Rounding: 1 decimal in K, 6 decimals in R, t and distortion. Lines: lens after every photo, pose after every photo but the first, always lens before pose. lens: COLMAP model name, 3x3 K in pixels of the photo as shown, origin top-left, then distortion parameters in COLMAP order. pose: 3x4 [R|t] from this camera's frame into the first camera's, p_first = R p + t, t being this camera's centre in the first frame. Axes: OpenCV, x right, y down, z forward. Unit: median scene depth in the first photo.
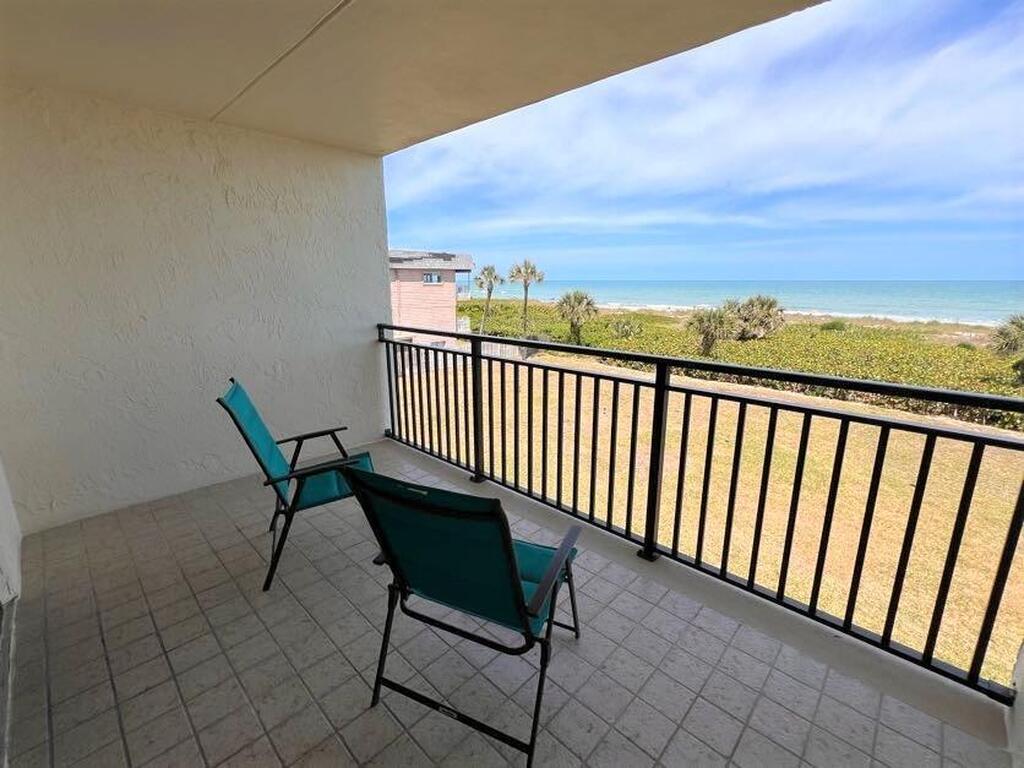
lens RADIAL K [[446.3, 0, 512.8], [0, 446.3, 386.0], [0, 0, 1]] dist [-0.000398, 0.000681]
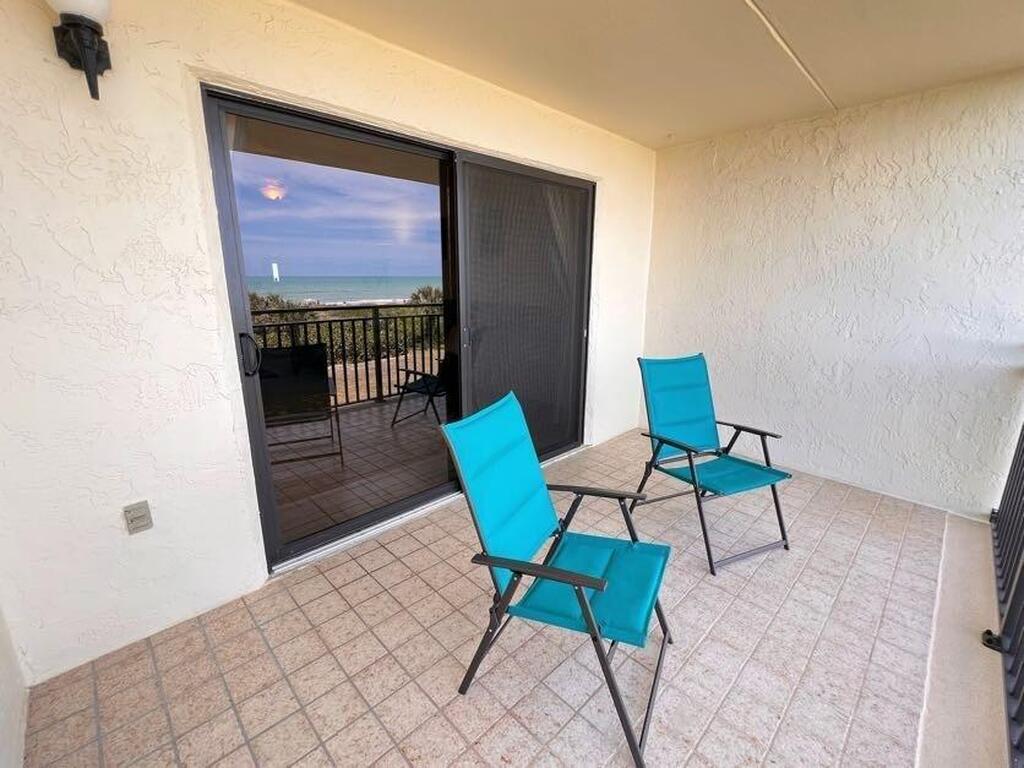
lens RADIAL K [[446.3, 0, 512.8], [0, 446.3, 386.0], [0, 0, 1]] dist [-0.000398, 0.000681]
pose [[-0.031918, 0.239630, -0.970339, 0.489809], [-0.235027, 0.941812, 0.240316, -0.093452], [0.971465, 0.235726, 0.026259, 0.458275]]
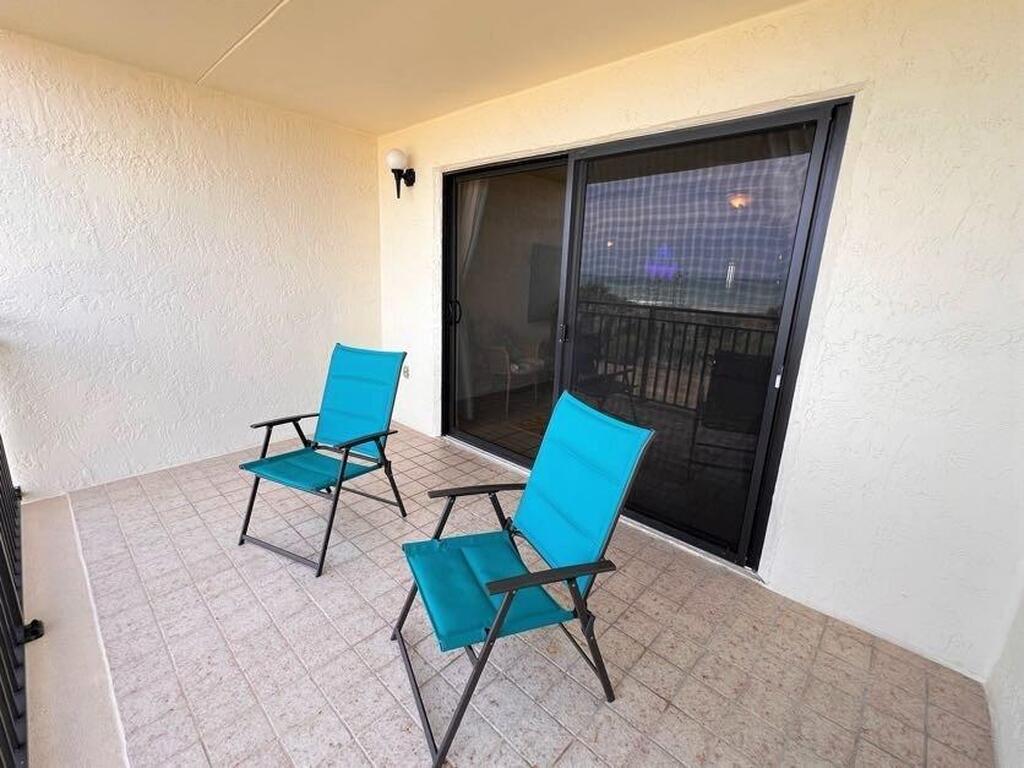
lens RADIAL K [[446.3, 0, 512.8], [0, 446.3, 386.0], [0, 0, 1]] dist [-0.000398, 0.000681]
pose [[-0.999201, -0.034705, -0.019818, -0.397469], [-0.039933, 0.886774, 0.460475, -0.295623], [0.001594, 0.460898, -0.887452, 1.344504]]
